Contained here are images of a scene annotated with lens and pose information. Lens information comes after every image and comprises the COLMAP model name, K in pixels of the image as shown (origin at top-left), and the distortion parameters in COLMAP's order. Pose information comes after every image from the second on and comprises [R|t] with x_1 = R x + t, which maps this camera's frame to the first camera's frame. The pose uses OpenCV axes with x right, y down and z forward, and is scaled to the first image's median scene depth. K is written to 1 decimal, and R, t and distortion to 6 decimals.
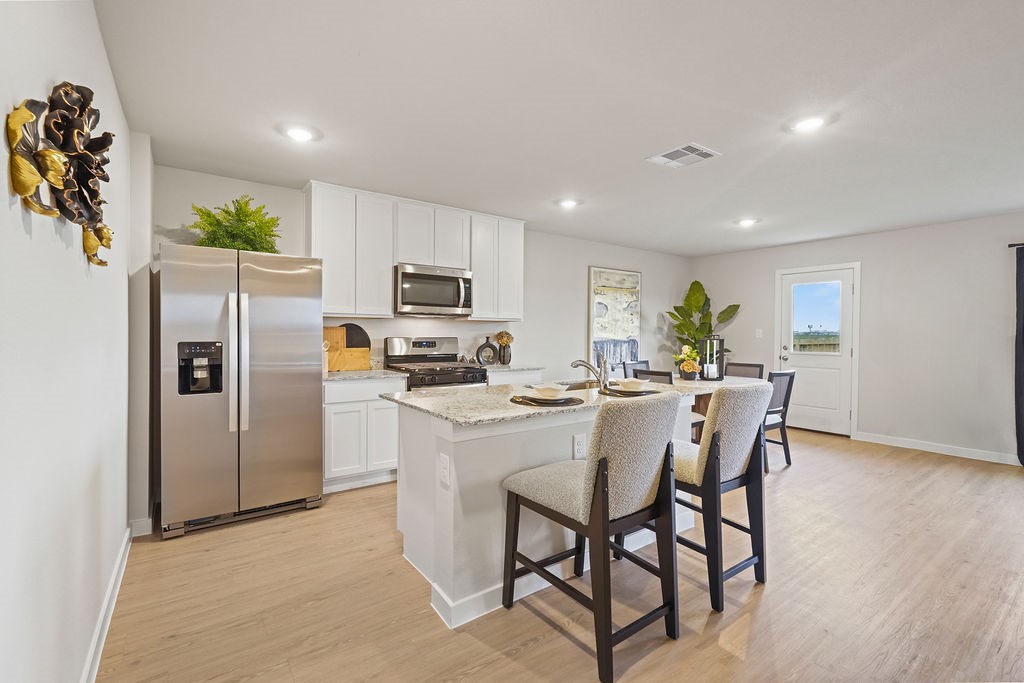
lens RADIAL K [[456.6, 0, 512.3], [0, 456.6, 339.5], [0, 0, 1]] dist [0.002072, -0.000127]
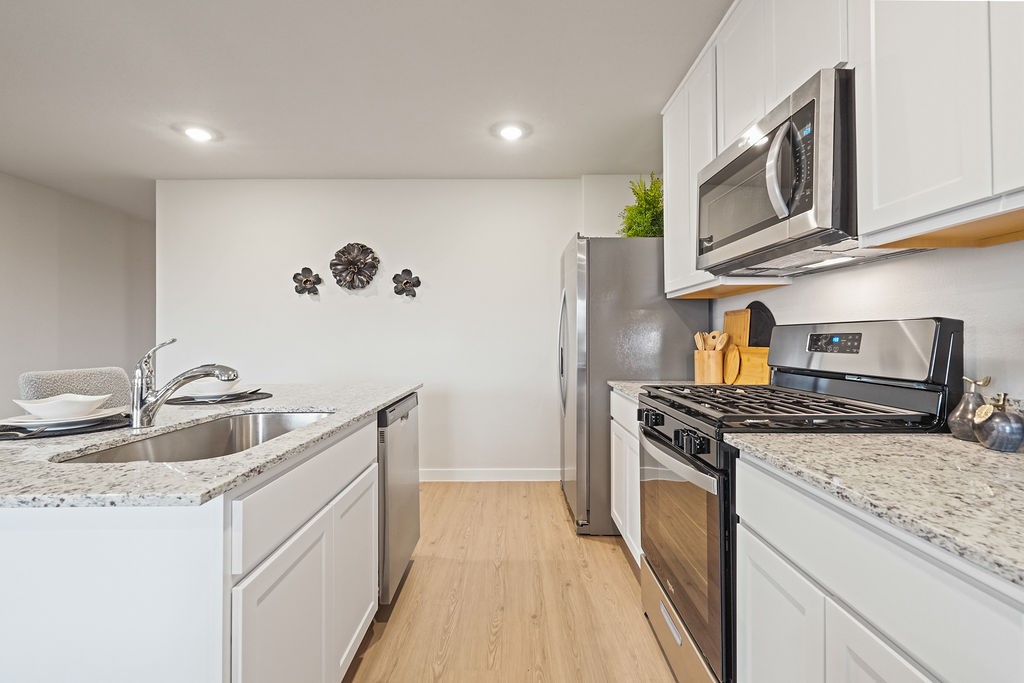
lens RADIAL K [[456.6, 0, 513.4], [0, 456.6, 331.6], [0, 0, 1]] dist [0.002072, -0.000127]
pose [[-0.578384, -0.011322, -0.815686, 0.232507], [-0.007140, 0.999936, -0.008817, 0.007503], [0.815734, 0.000725, -0.578427, 1.002175]]
